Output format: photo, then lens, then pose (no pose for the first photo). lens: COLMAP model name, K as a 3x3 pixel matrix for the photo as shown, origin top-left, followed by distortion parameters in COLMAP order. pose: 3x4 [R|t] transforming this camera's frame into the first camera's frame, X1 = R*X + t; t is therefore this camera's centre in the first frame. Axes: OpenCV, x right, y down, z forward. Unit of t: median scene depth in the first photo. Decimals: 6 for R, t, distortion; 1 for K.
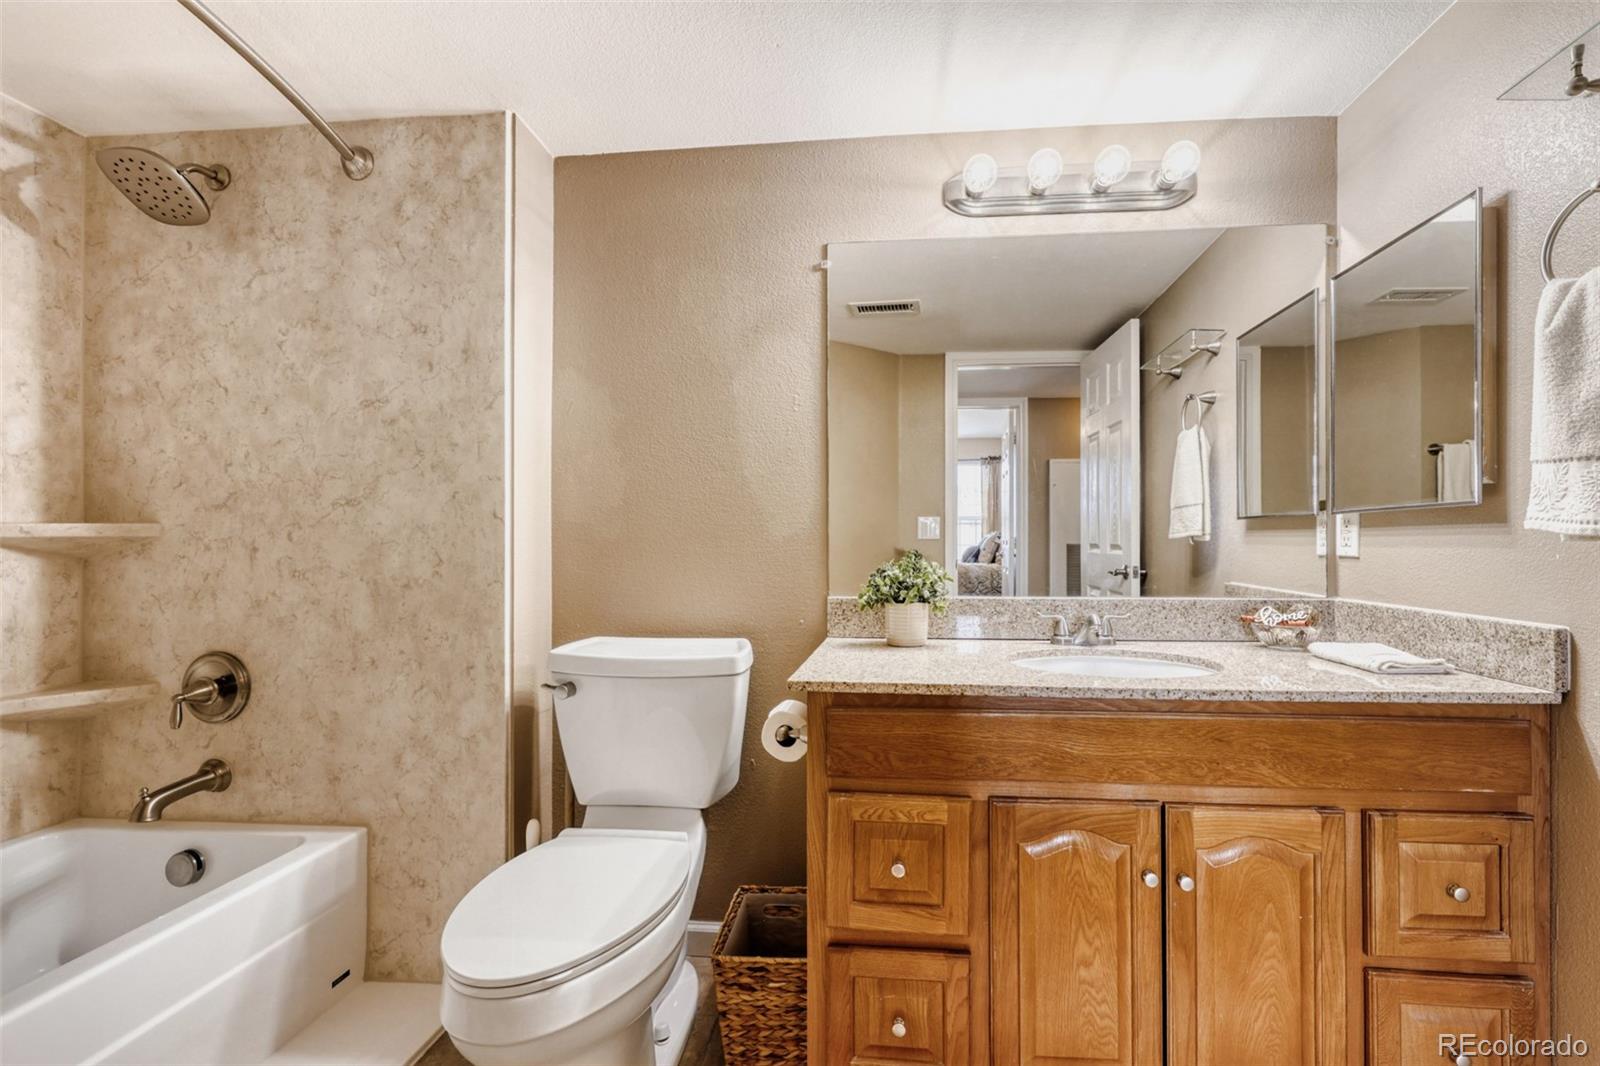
lens RADIAL K [[671.0, 0, 802.9], [0, 671.0, 528.2], [0, 0, 1]] dist [-0.000502, -0.000165]
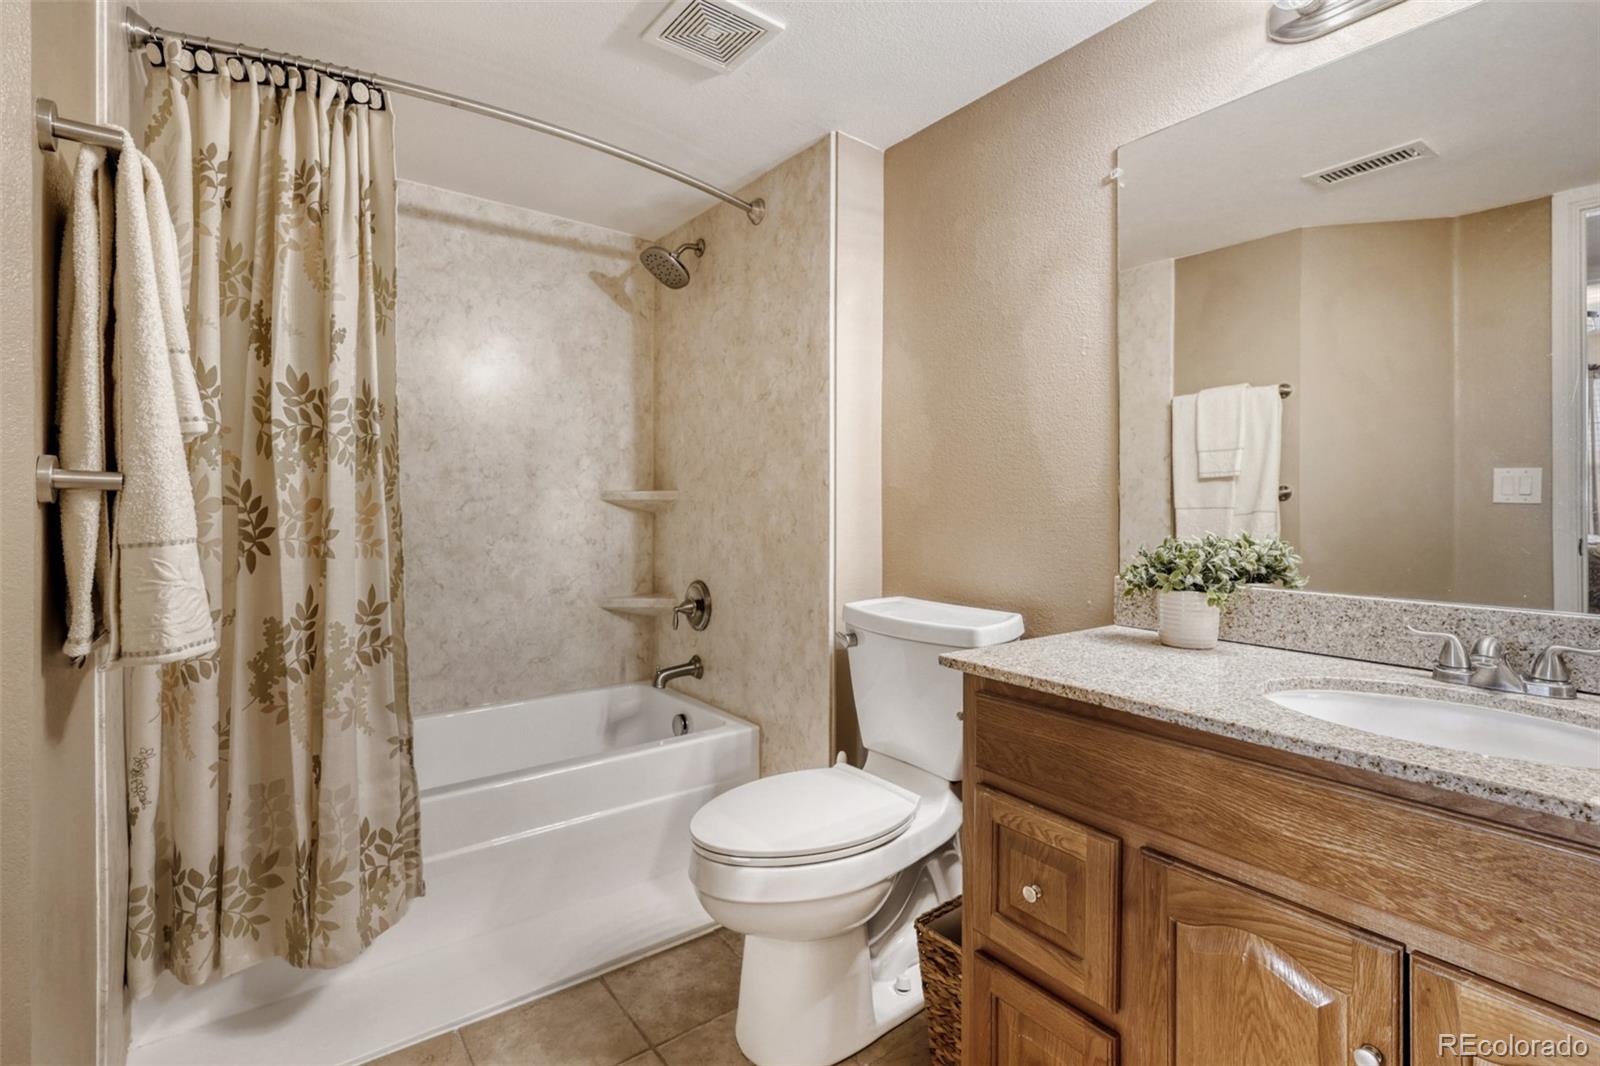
lens RADIAL K [[746.7, 0, 800.5], [0, 746.7, 482.3], [0, 0, 1]] dist [-0.001648, -0.001591]
pose [[0.670314, -0.013085, -0.741962, 0.468462], [0.009794, 0.999913, -0.008786, -0.008882], [0.742013, -0.001377, 0.670384, 0.099470]]
